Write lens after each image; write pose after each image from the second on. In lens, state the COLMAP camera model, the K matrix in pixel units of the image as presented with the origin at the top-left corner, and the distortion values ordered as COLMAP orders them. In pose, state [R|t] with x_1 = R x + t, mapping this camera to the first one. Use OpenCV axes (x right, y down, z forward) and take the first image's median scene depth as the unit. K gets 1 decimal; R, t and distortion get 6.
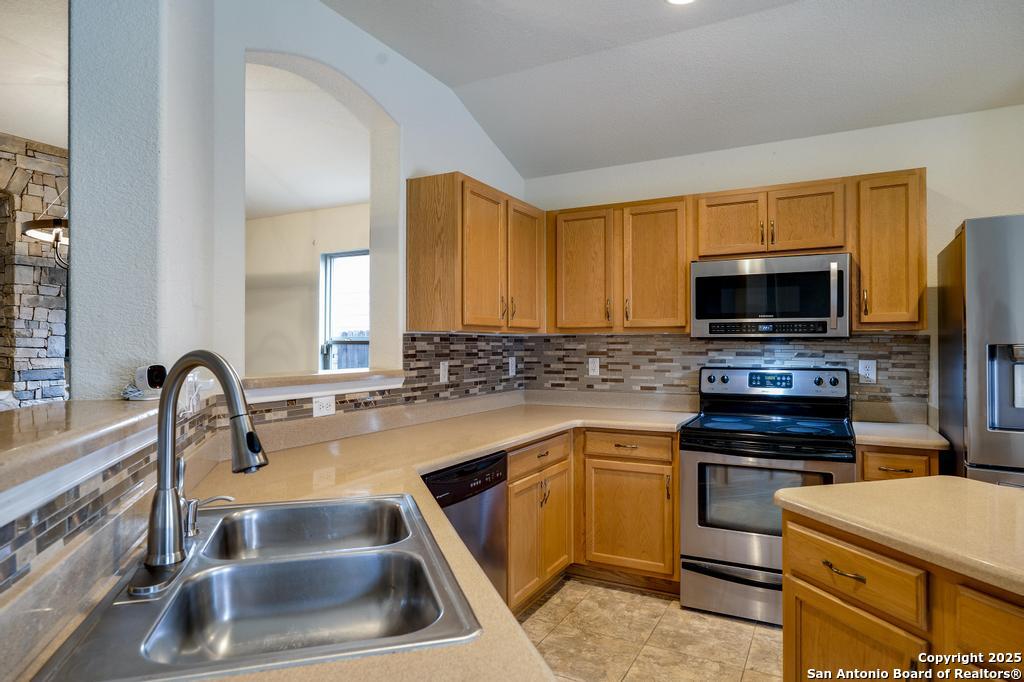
lens RADIAL K [[594.2, 0, 512.0], [0, 594.2, 341.0], [0, 0, 1]] dist [-0.001939, -0.000617]
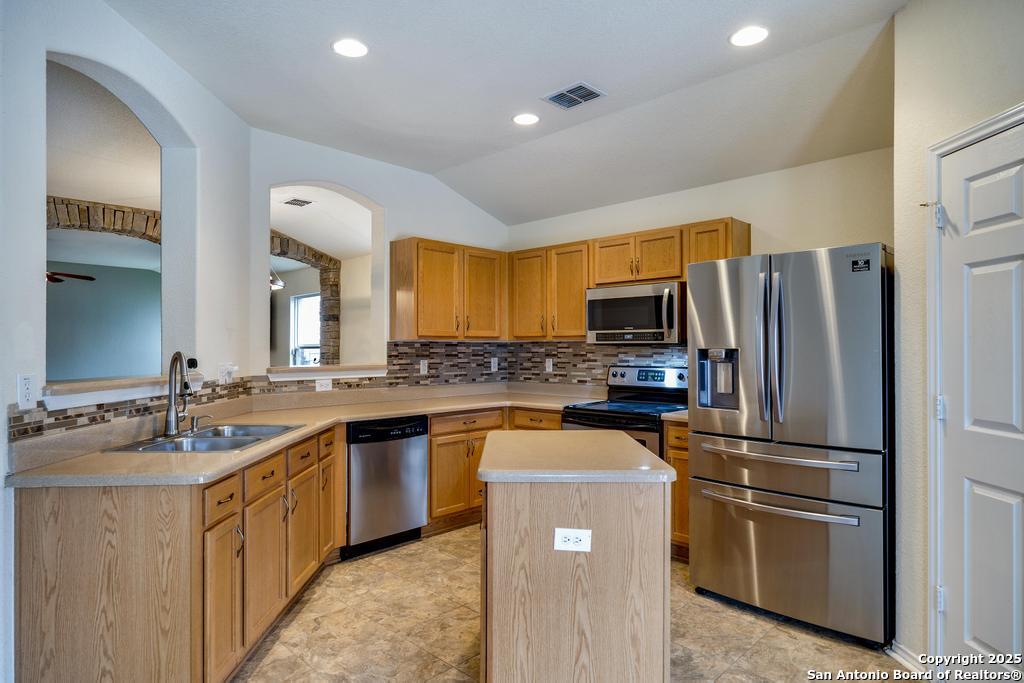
lens RADIAL K [[563.8, 0, 507.4], [0, 563.8, 344.1], [0, 0, 1]] dist [0.000893, 0.000134]
pose [[0.963114, -0.001486, -0.269089, 0.464836], [0.001220, 0.999999, -0.001154, -0.003346], [0.269090, 0.000784, 0.963115, -0.302413]]
